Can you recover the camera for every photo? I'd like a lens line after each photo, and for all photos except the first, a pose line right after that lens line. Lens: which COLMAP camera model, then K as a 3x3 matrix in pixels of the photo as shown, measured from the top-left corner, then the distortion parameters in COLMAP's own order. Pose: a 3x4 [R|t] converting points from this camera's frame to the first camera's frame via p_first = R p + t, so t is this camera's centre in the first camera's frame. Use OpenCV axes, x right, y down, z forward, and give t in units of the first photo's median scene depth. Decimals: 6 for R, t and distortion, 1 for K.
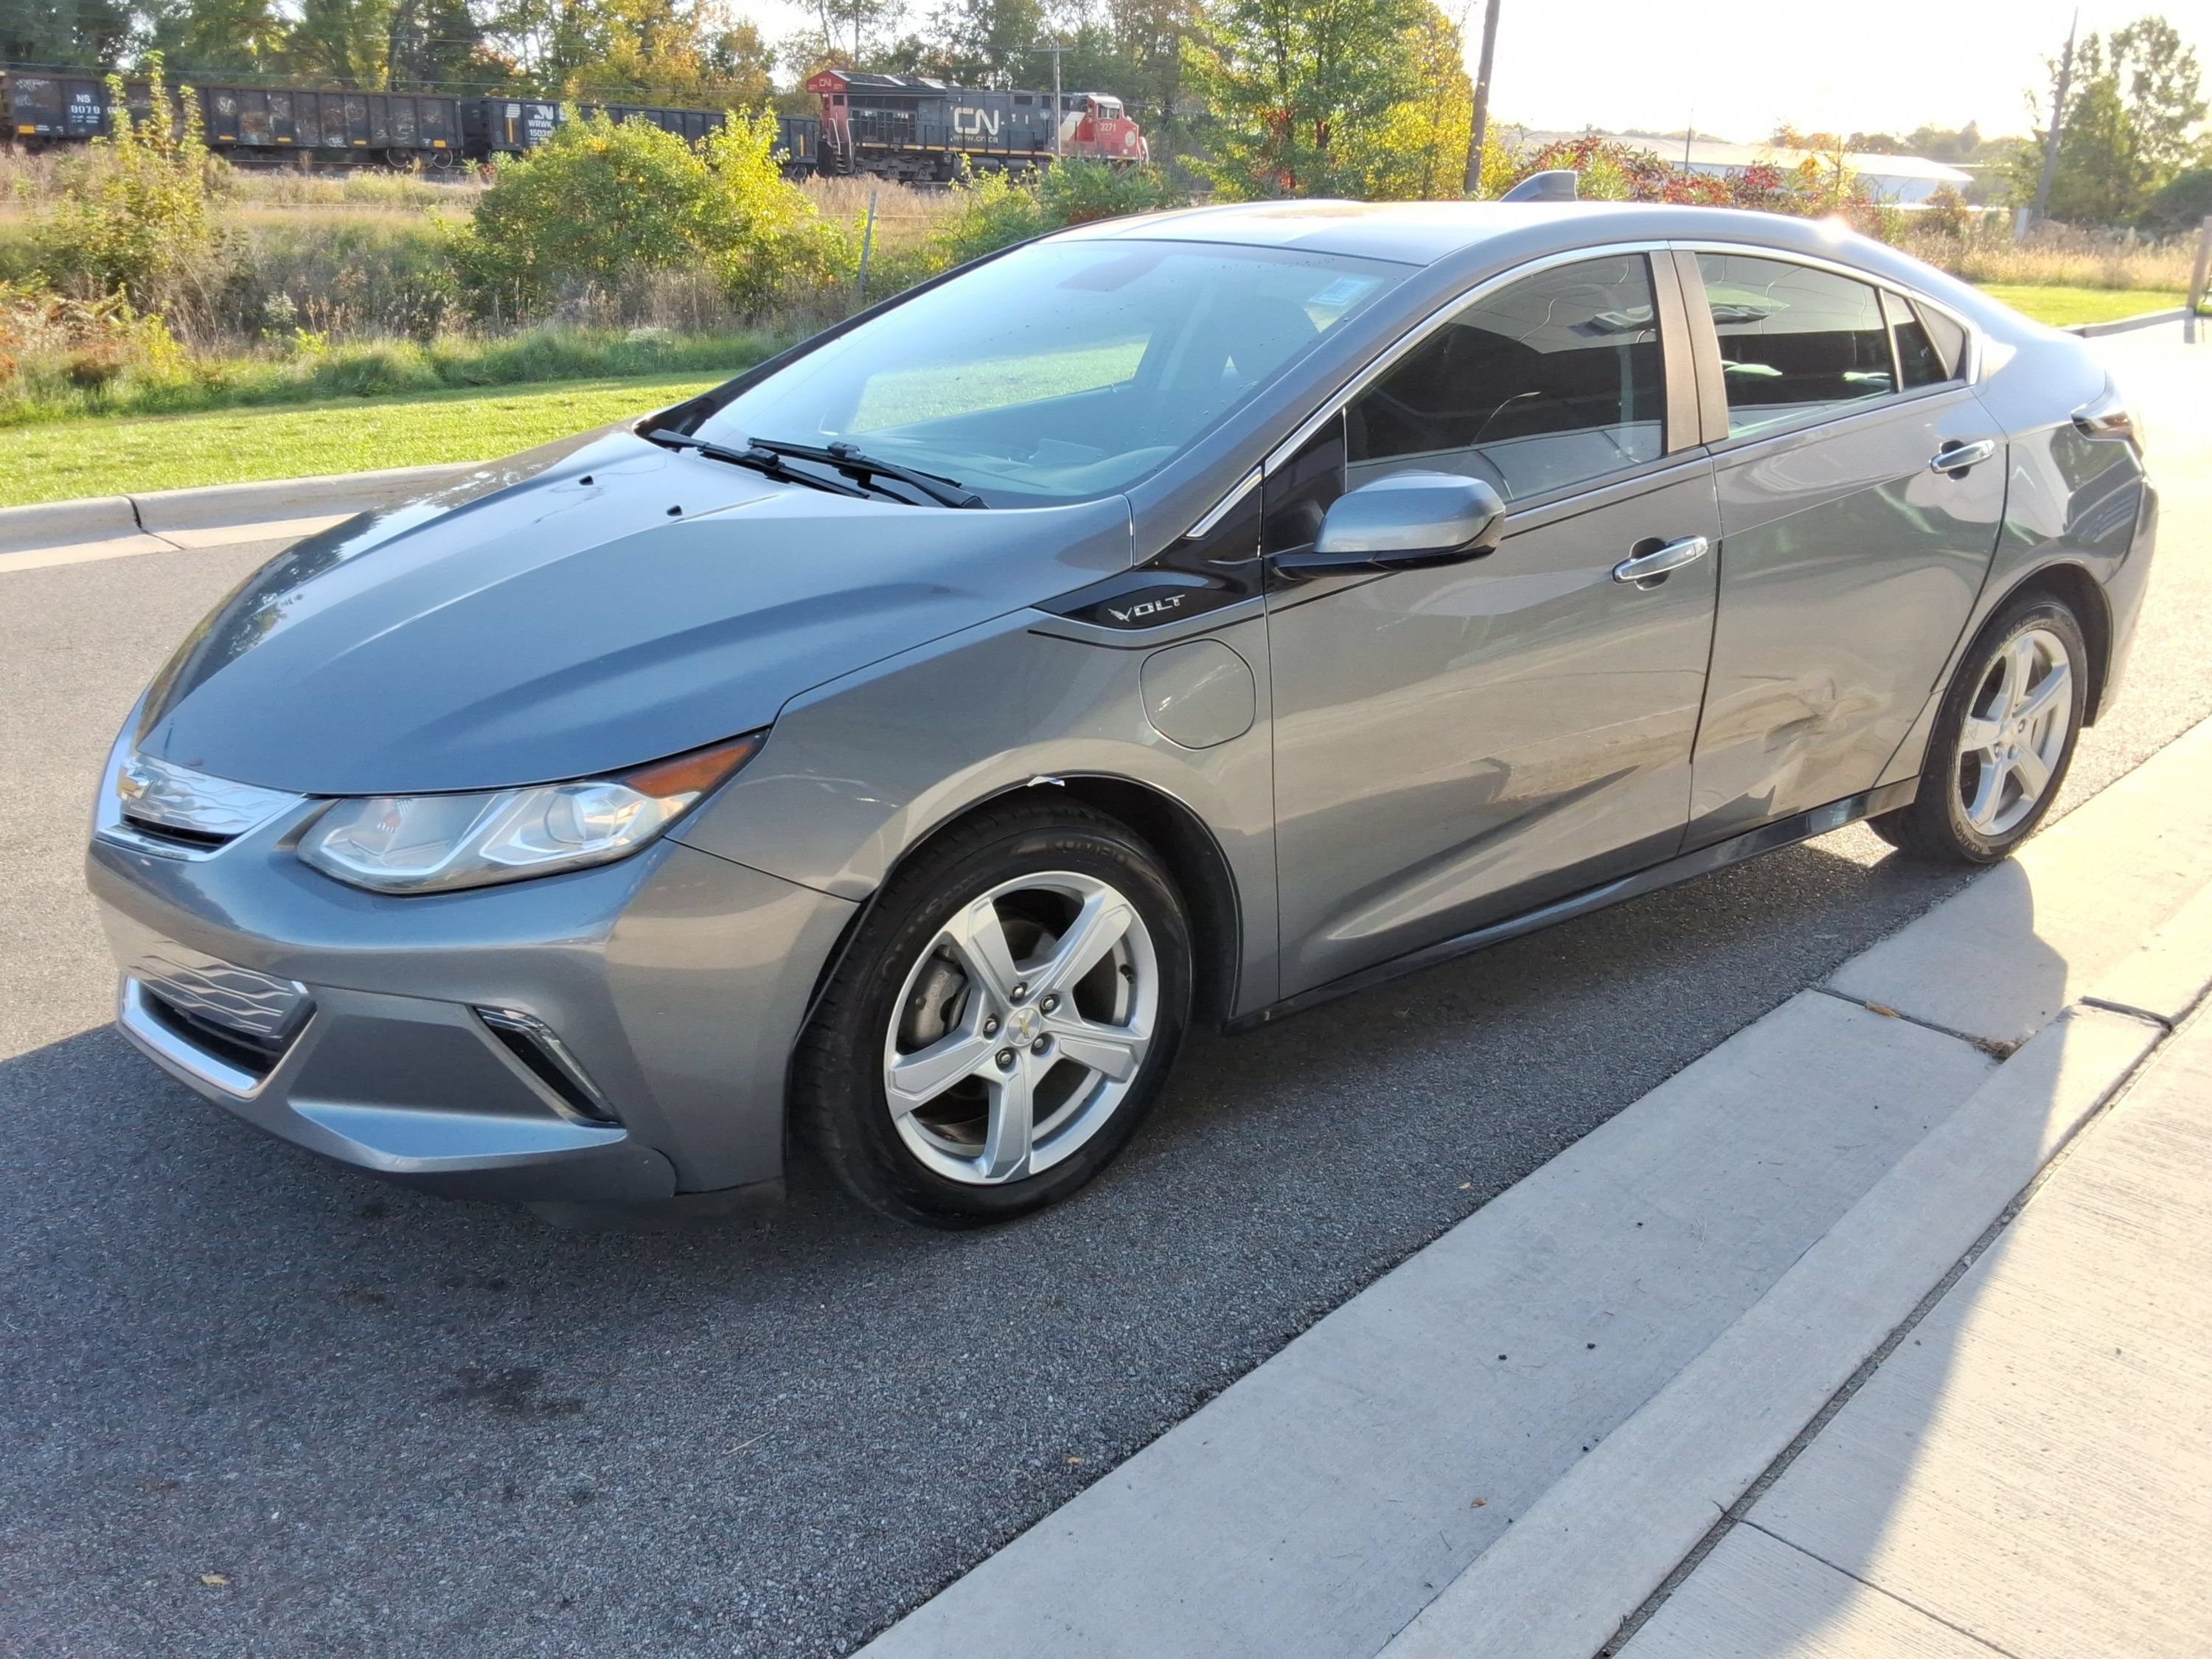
lens RADIAL K [[1762.5, 0, 1091.5], [0, 1762.5, 824.6], [0, 0, 1]] dist [0.066998, -0.100279]
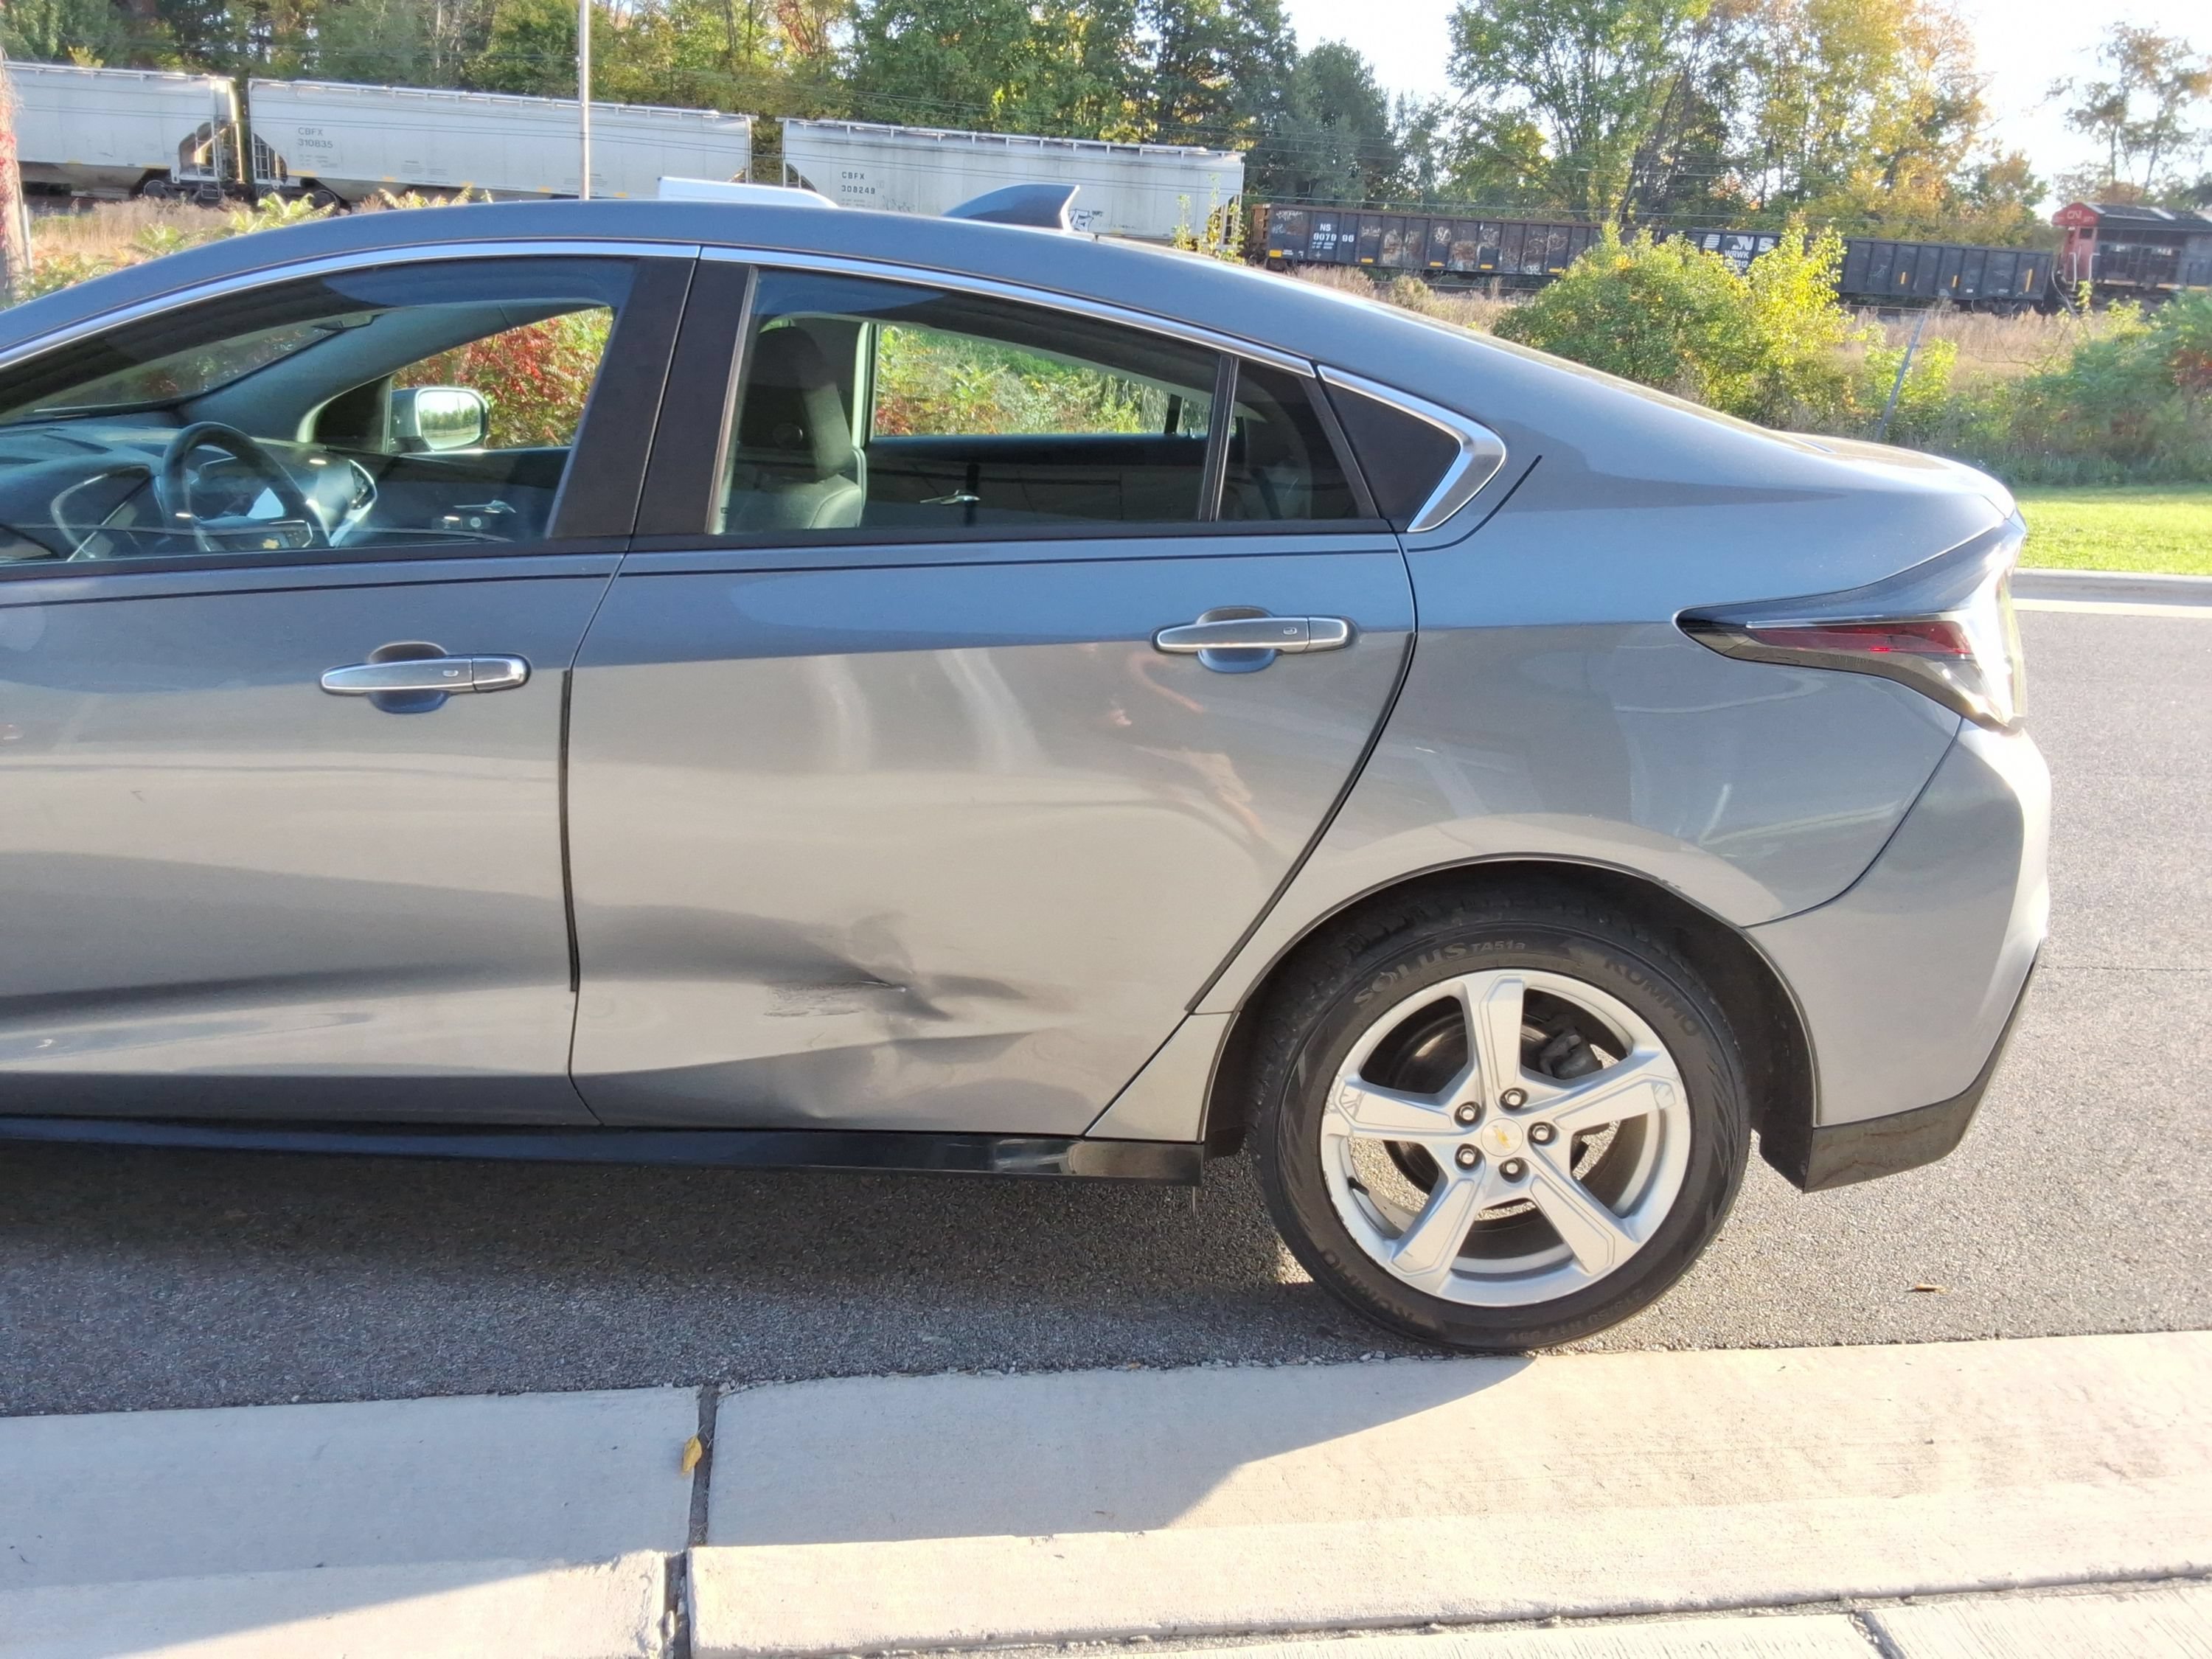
lens RADIAL K [[1762.5, 0, 1088.5], [0, 1762.5, 828.0], [0, 0, 1]] dist [0.066998, -0.100279]
pose [[0.795044, 0.198598, -0.573118, 1.094250], [-0.235880, 0.971736, 0.009509, -0.185752], [0.558808, 0.127627, 0.819418, 0.687052]]
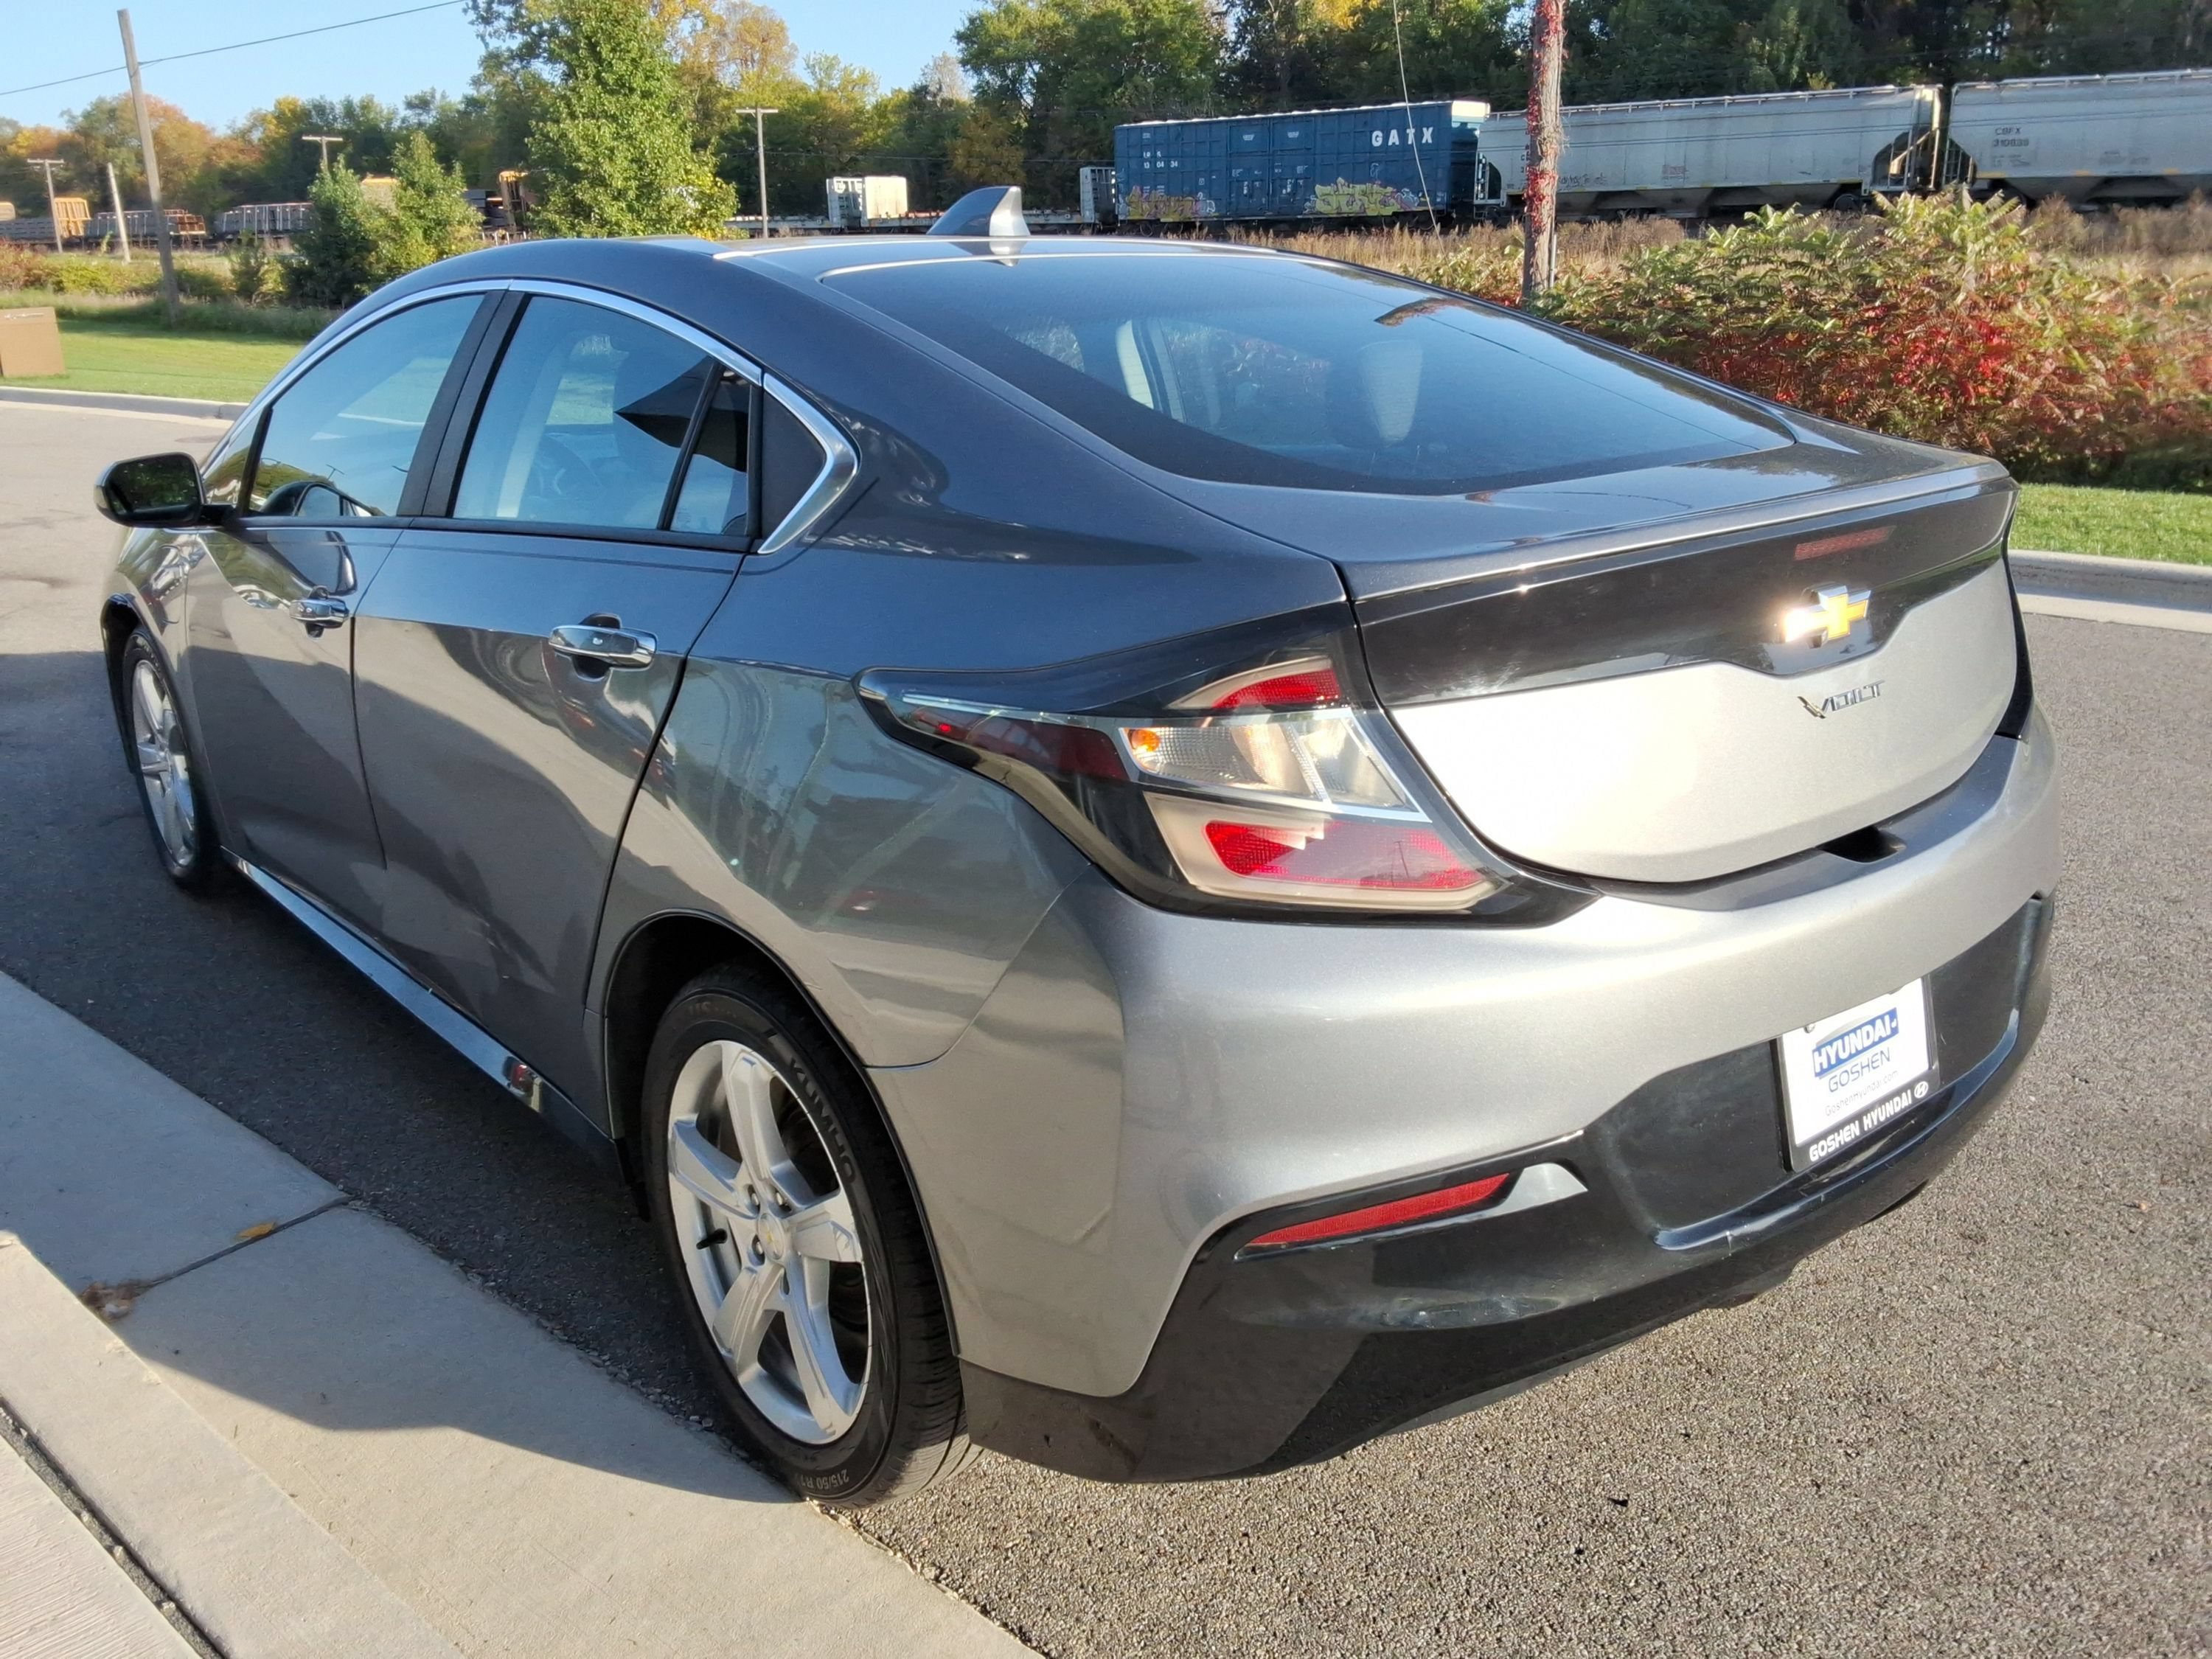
lens RADIAL K [[1762.5, 0, 1108.6], [0, 1762.5, 817.2], [0, 0, 1]] dist [0.066998, -0.100279]
pose [[0.054847, 0.283625, -0.957366, 1.494876], [-0.320519, 0.913068, 0.252139, -0.495515], [0.945653, 0.293025, 0.140986, 1.516178]]
